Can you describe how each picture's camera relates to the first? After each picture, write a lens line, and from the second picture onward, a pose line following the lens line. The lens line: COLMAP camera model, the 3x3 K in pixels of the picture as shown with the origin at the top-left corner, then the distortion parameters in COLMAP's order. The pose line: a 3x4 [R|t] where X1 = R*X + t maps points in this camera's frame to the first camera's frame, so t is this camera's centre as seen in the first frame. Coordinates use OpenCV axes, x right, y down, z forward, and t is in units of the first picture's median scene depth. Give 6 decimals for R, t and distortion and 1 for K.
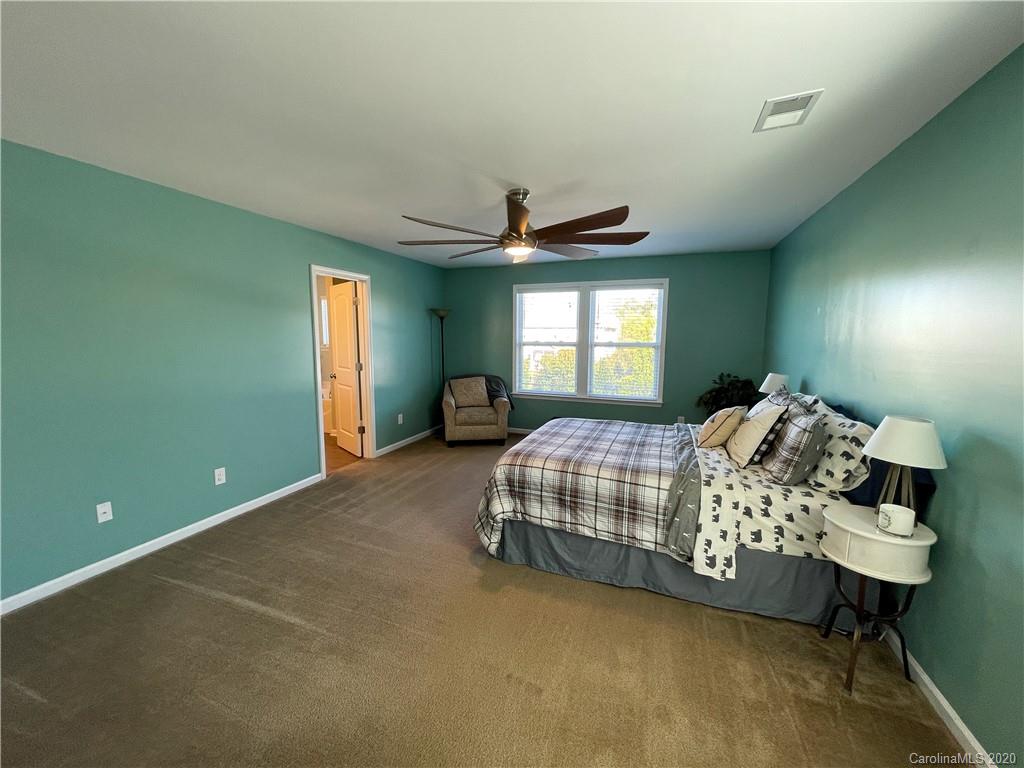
lens RADIAL K [[415.2, 0, 512.0], [0, 415.2, 384.0], [0, 0, 1]] dist [0.000554, 0.000025]
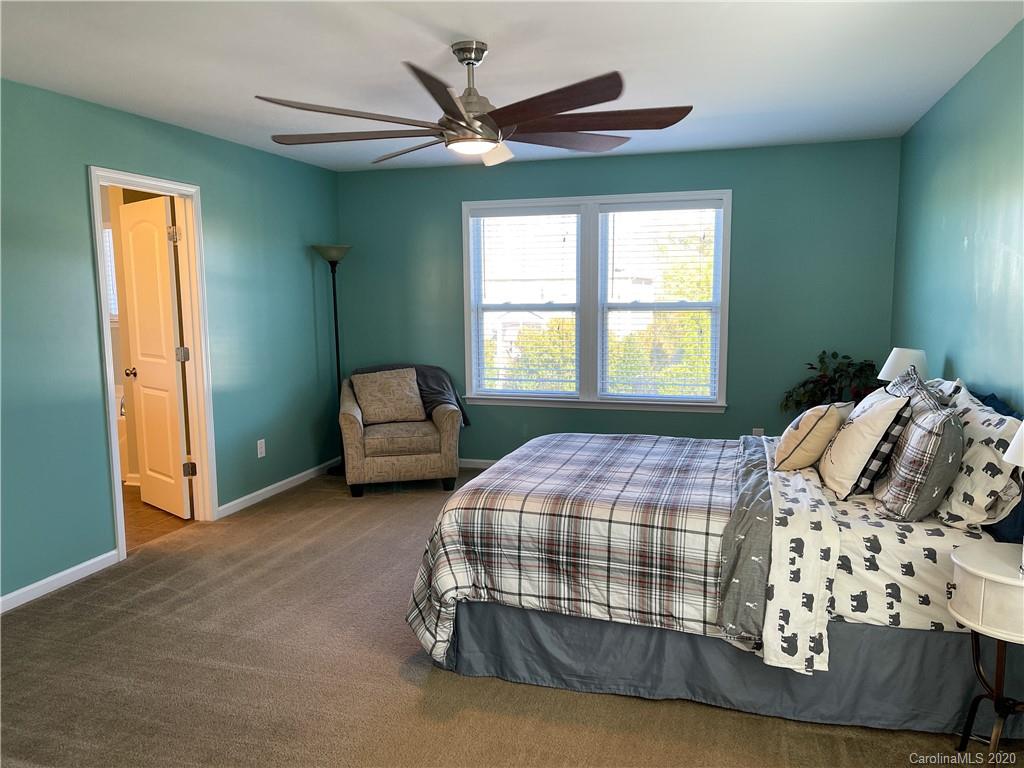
lens RADIAL K [[779.2, 0, 512.0], [0, 779.2, 384.0], [0, 0, 1]] dist [0.052886, -0.002437]
pose [[0.997786, -0.022162, 0.062710, -0.005447], [0.022251, 0.999752, -0.000707, 0.018118], [-0.062679, 0.002101, 0.998032, -0.128767]]
